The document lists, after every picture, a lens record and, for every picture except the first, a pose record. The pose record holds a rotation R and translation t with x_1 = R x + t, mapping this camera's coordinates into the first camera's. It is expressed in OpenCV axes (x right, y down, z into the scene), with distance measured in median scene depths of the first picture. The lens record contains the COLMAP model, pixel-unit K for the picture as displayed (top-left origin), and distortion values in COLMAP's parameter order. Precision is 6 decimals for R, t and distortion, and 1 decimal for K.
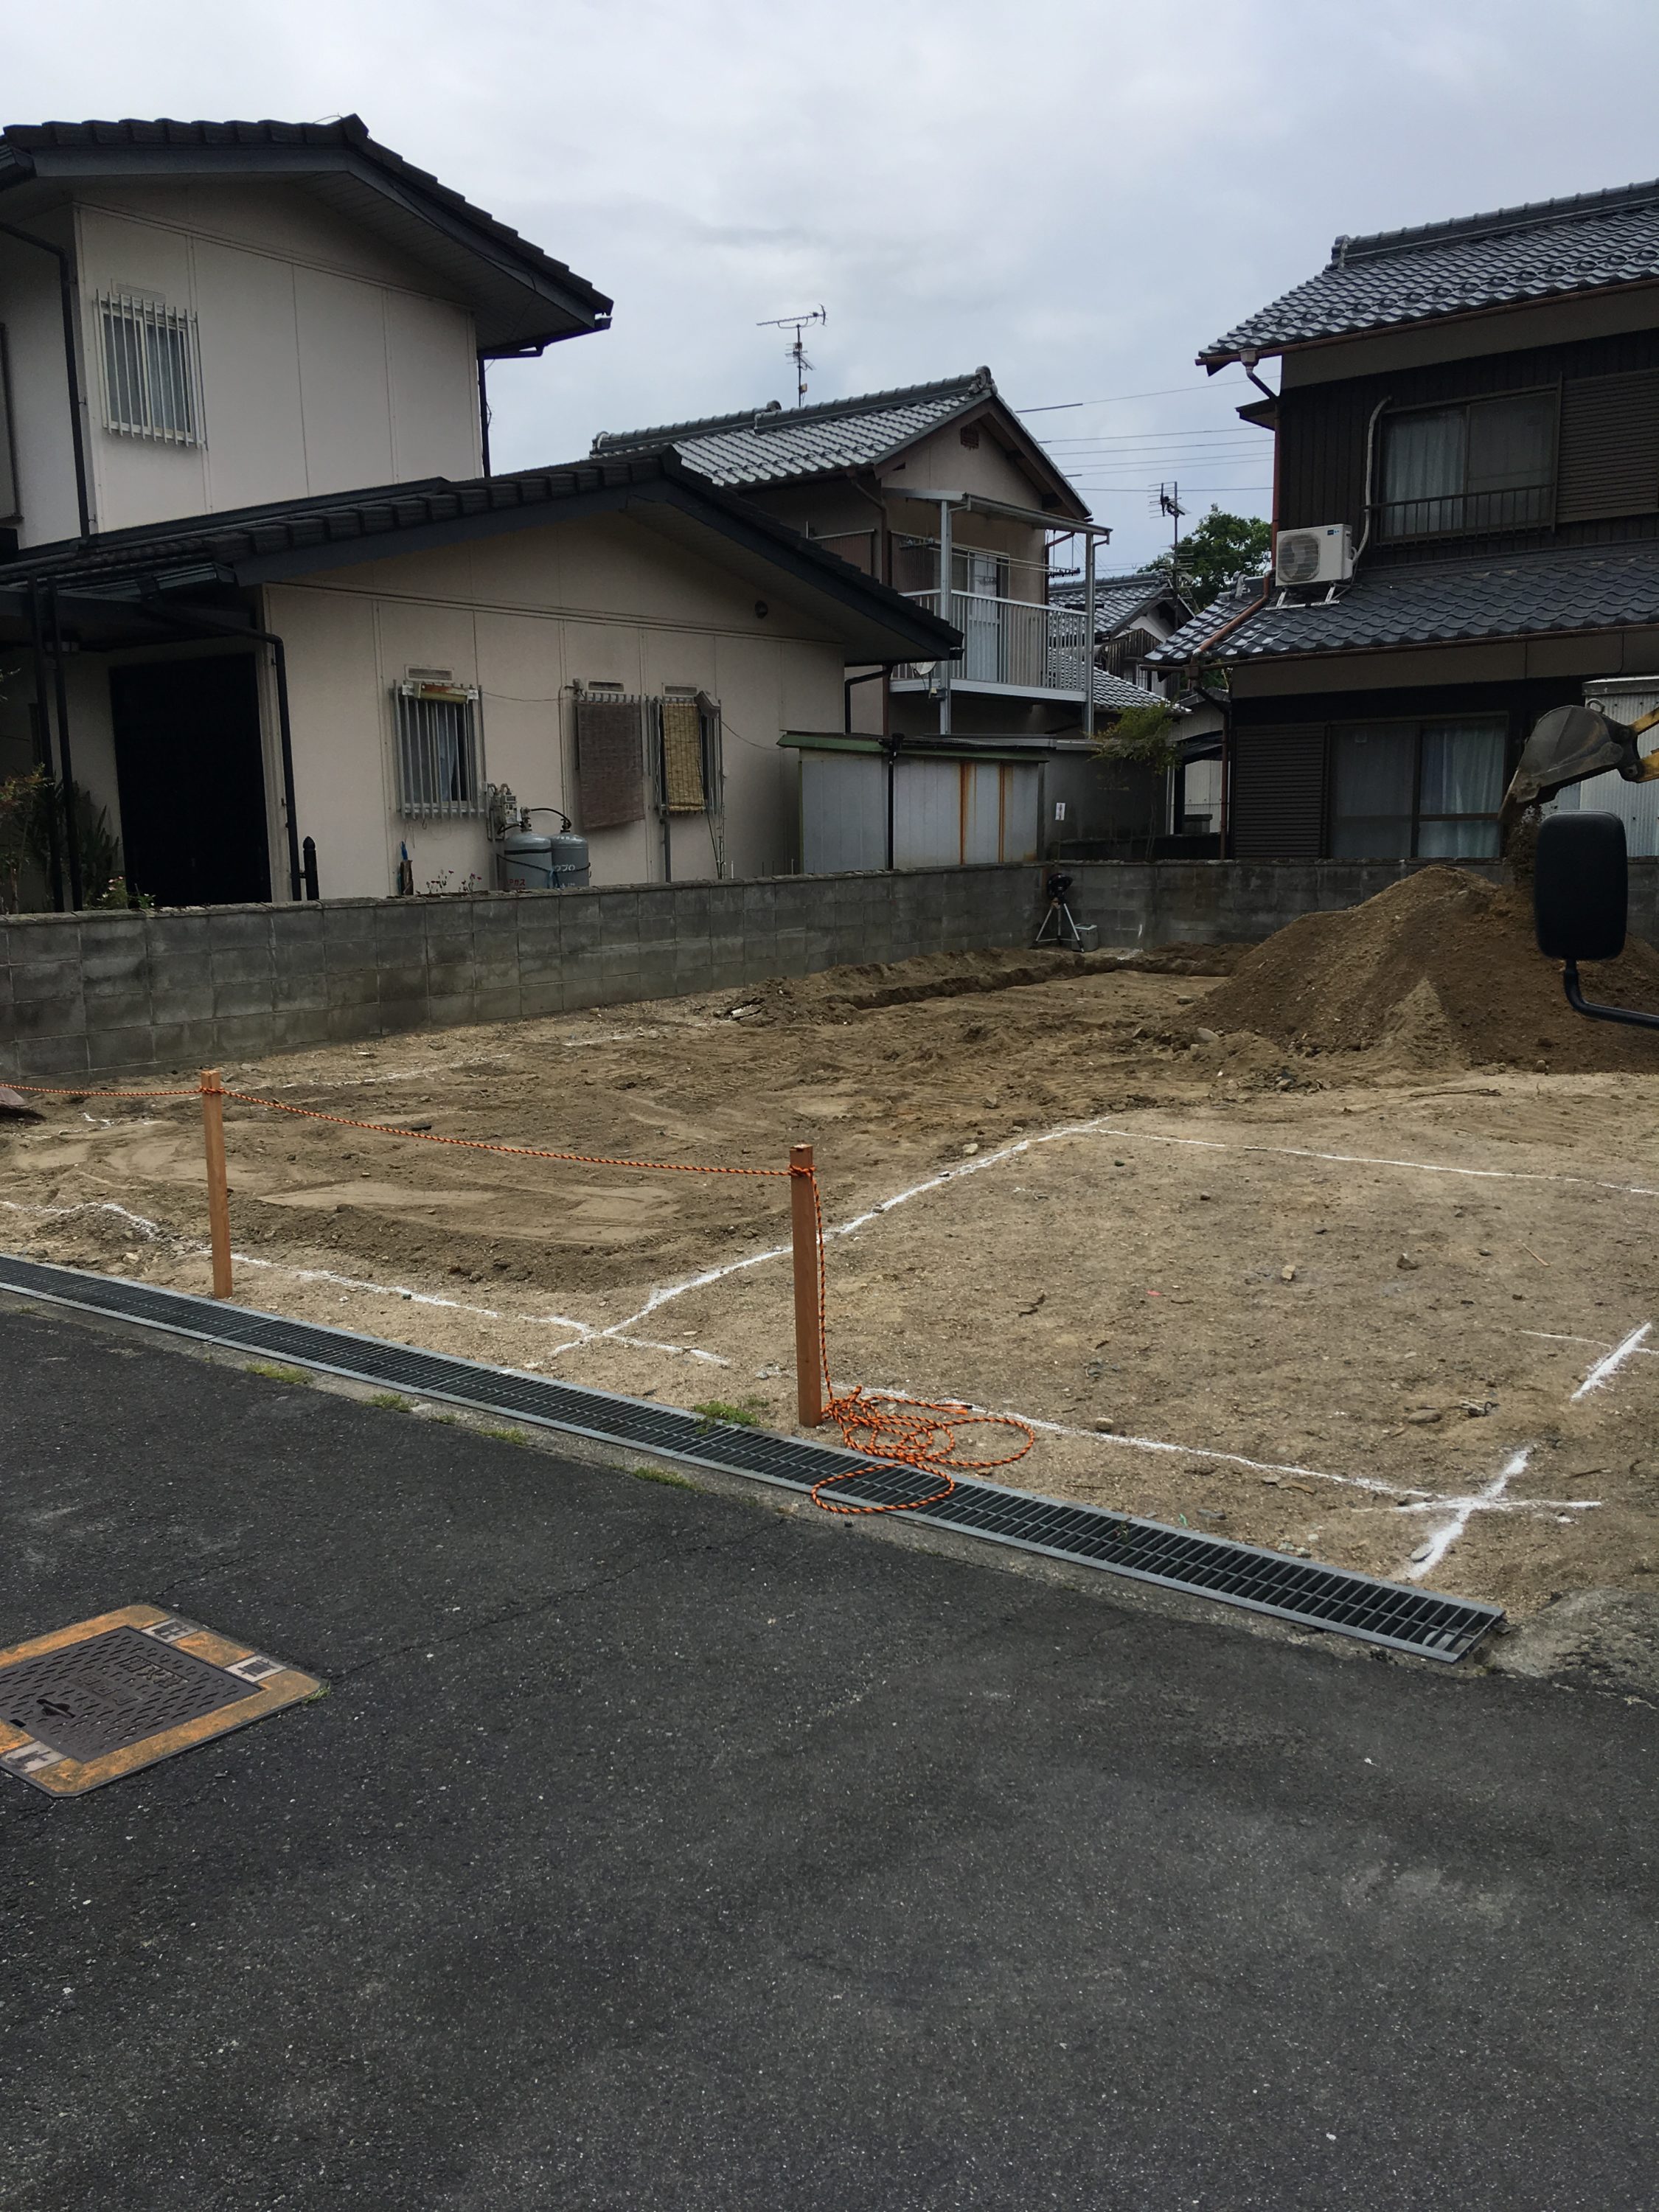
lens RADIAL K [[1887.3, 0, 835.4], [0, 1887.3, 1135.1], [0, 0, 1]] dist [0.054803, -0.000615]
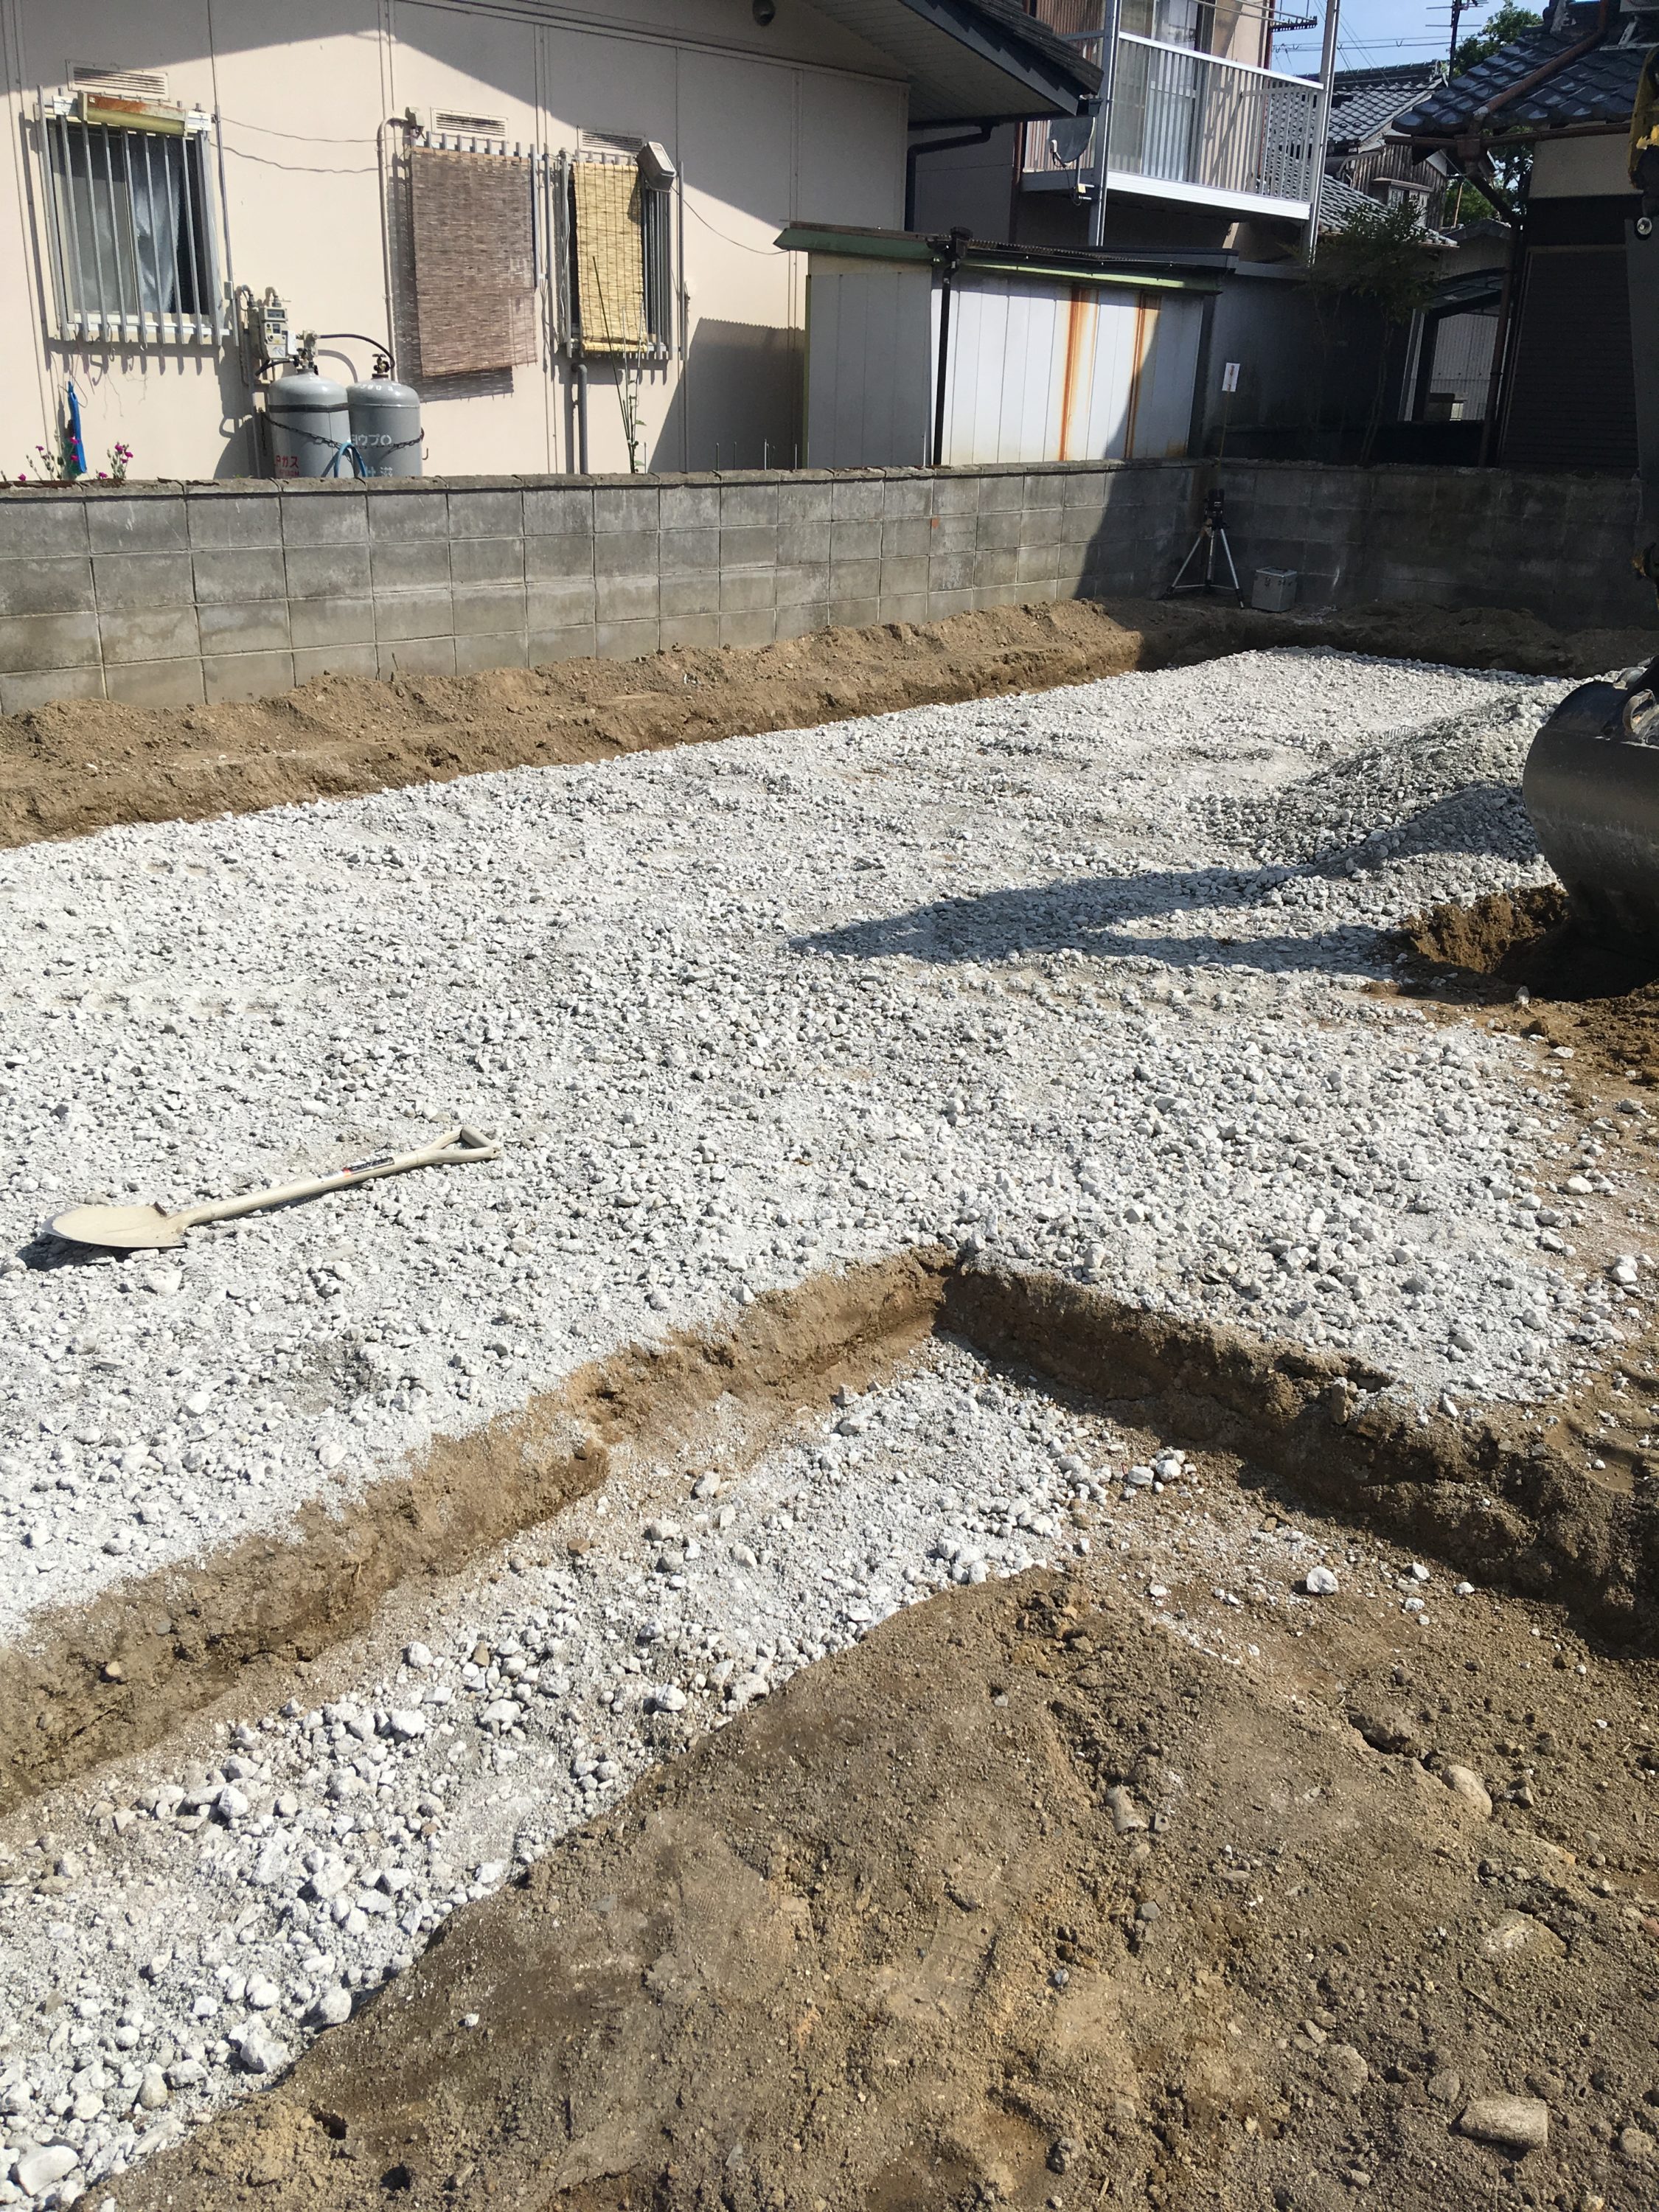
lens RADIAL K [[1853.2, 0, 829.5], [0, 1853.2, 1106.0], [0, 0, 1]] dist [0.125763, -0.198480]
pose [[0.993208, 0.073339, -0.090329, 0.065566], [-0.053950, 0.978119, 0.200932, -0.055798], [0.103089, -0.194694, 0.975432, 0.347723]]
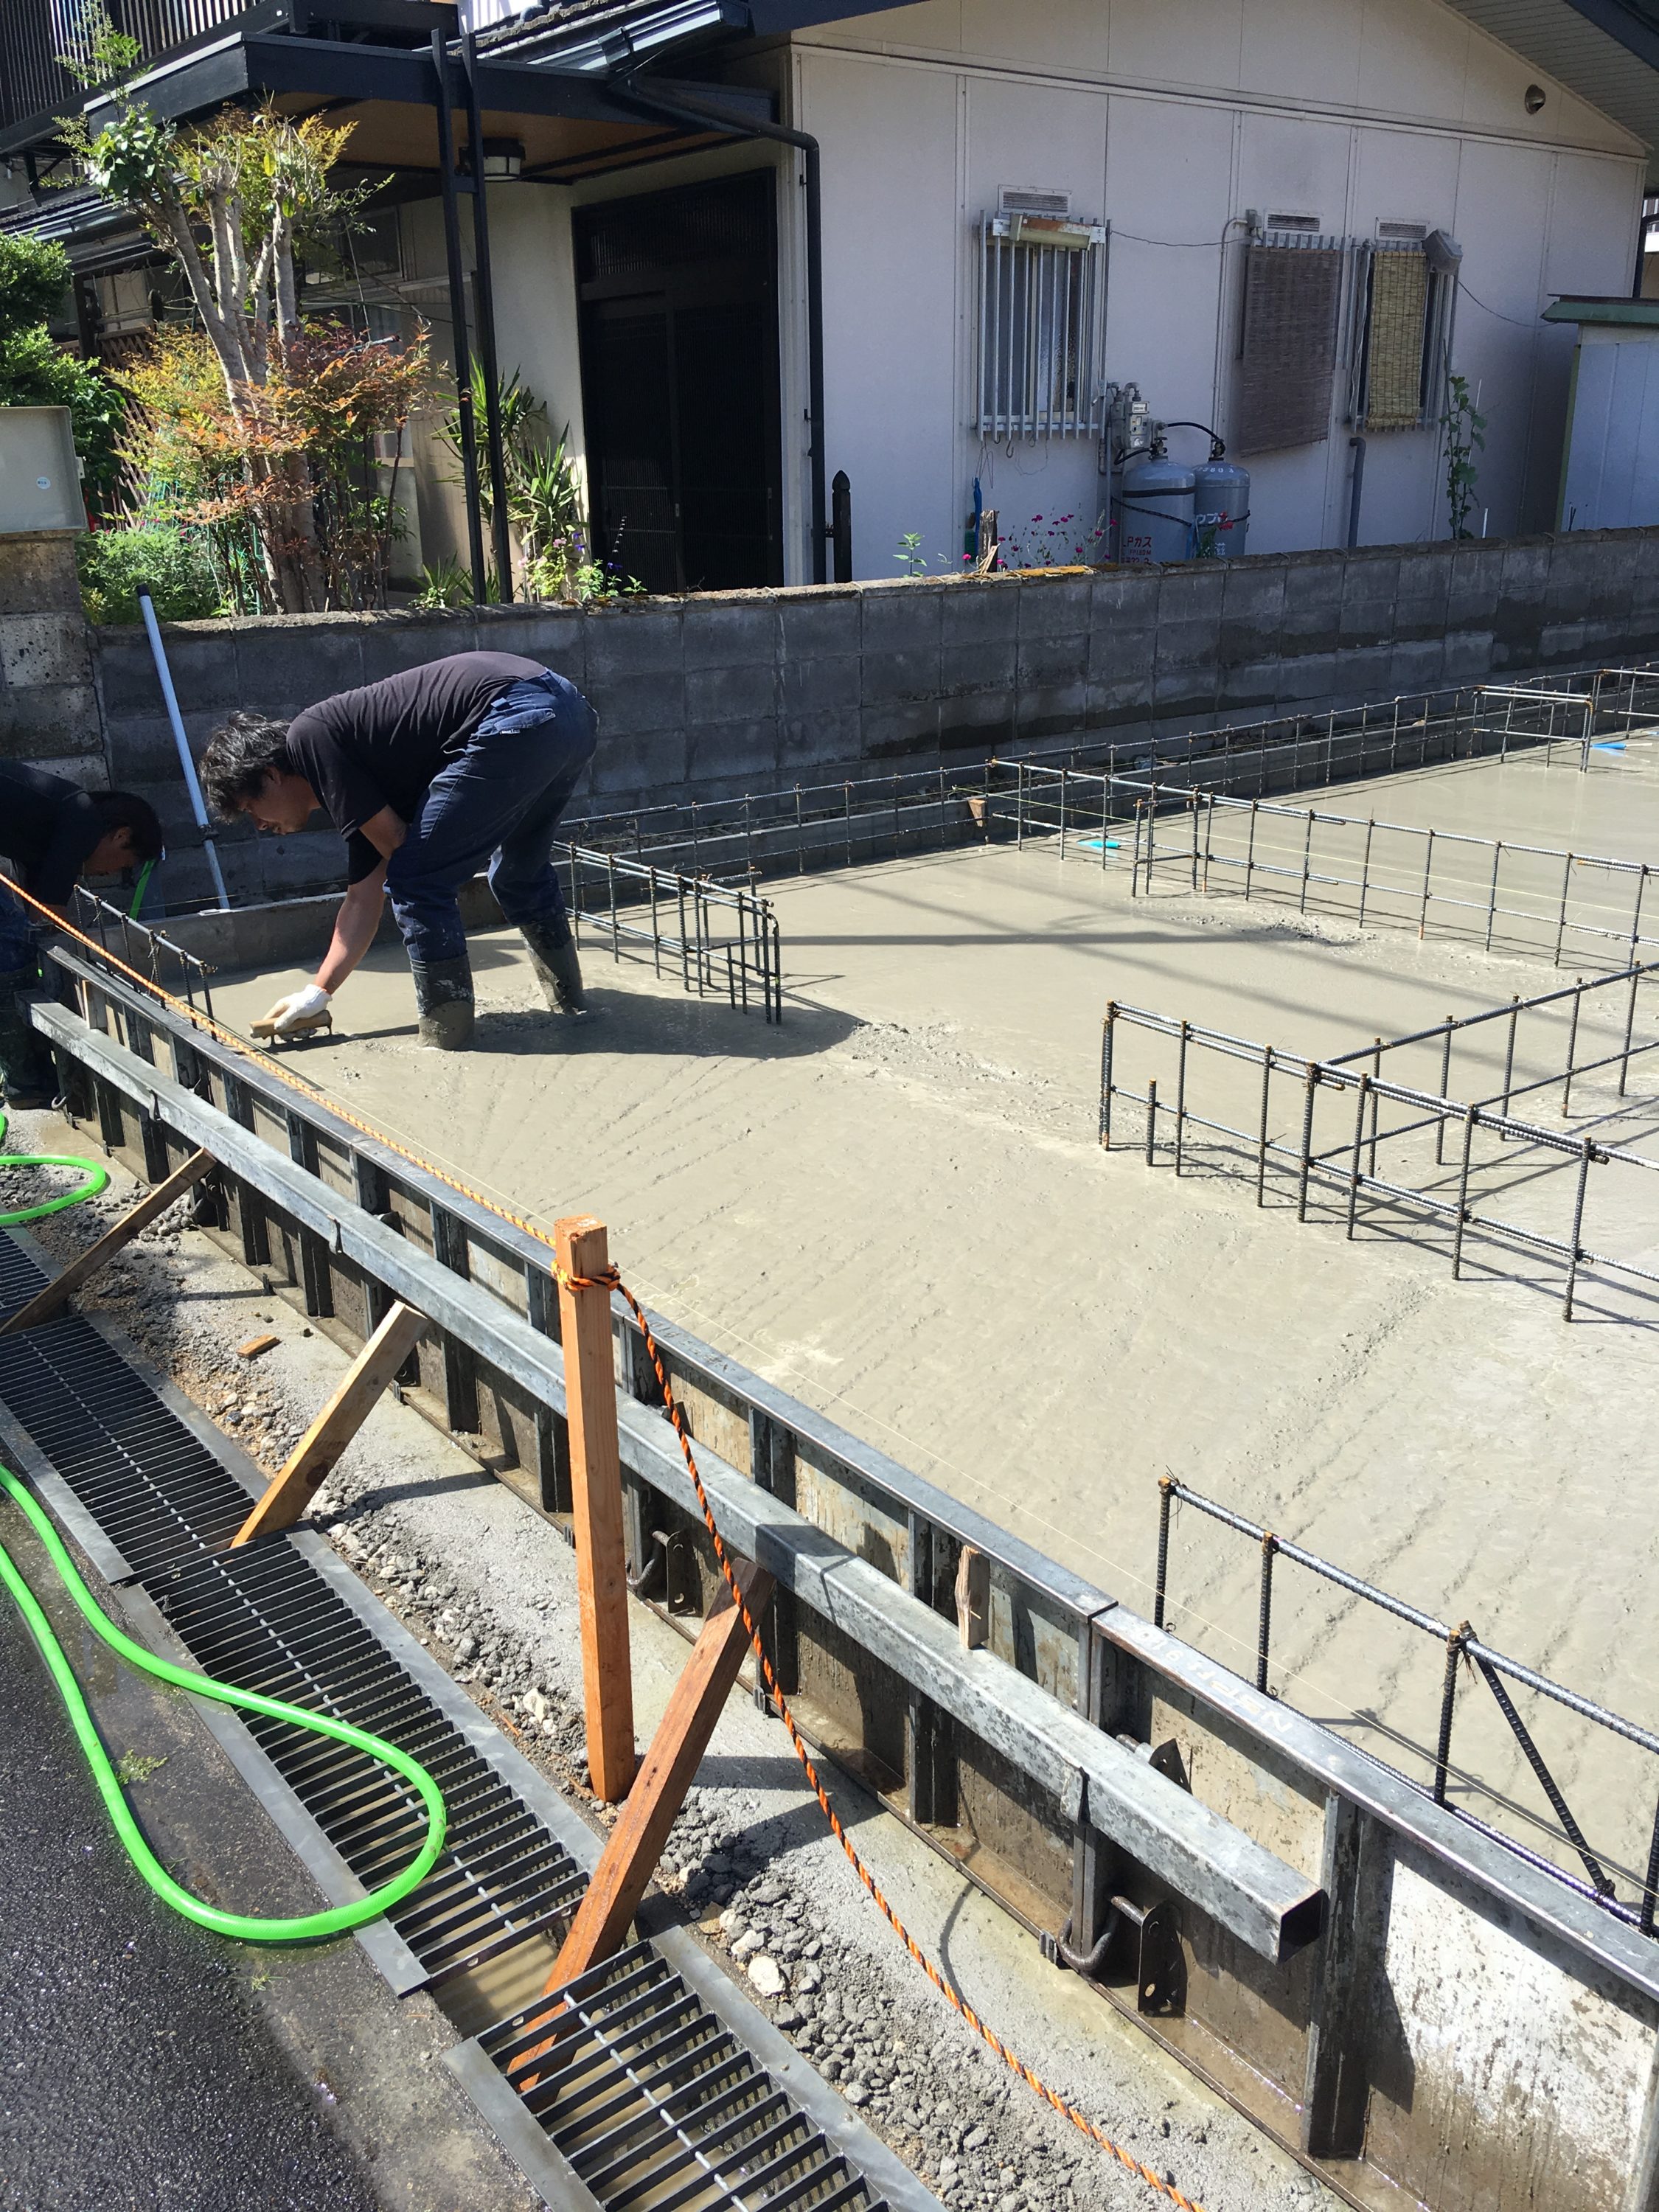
lens RADIAL K [[1853.2, 0, 829.5], [0, 1853.2, 1106.0], [0, 0, 1]] dist [0.125763, -0.198480]
pose [[0.964733, 0.087021, -0.248431, -0.083333], [-0.043492, 0.983499, 0.175609, -0.045190], [0.259614, -0.158611, 0.952598, 0.285152]]
